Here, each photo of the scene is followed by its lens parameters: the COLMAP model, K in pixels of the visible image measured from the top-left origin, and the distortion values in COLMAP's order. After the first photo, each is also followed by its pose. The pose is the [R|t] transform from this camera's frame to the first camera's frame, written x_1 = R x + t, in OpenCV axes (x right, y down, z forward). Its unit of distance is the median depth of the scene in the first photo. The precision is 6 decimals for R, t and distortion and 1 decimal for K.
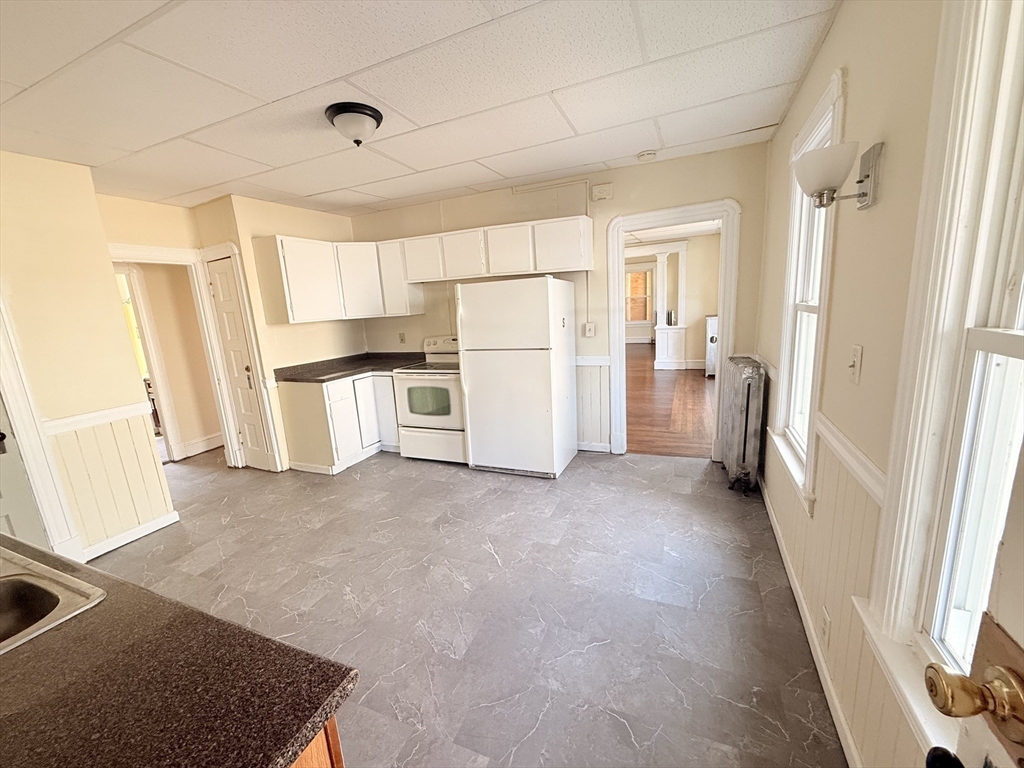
lens RADIAL K [[410.6, 0, 510.6], [0, 410.6, 387.5], [0, 0, 1]] dist [-0.001728, 0.000413]
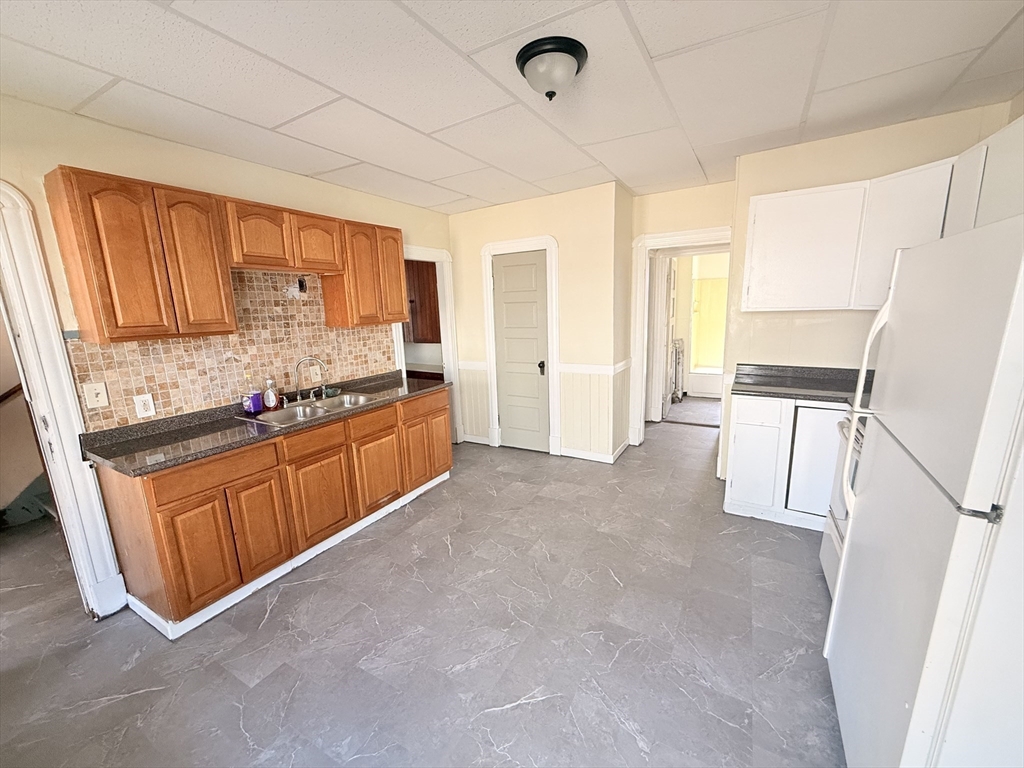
lens RADIAL K [[410.6, 0, 510.3], [0, 410.6, 384.4], [0, 0, 1]] dist [-0.001728, 0.000413]
pose [[-0.127814, 0.255800, -0.958243, 0.406251], [-0.160047, 0.948185, 0.274462, -0.220898], [0.978800, 0.188444, -0.080251, 0.854624]]
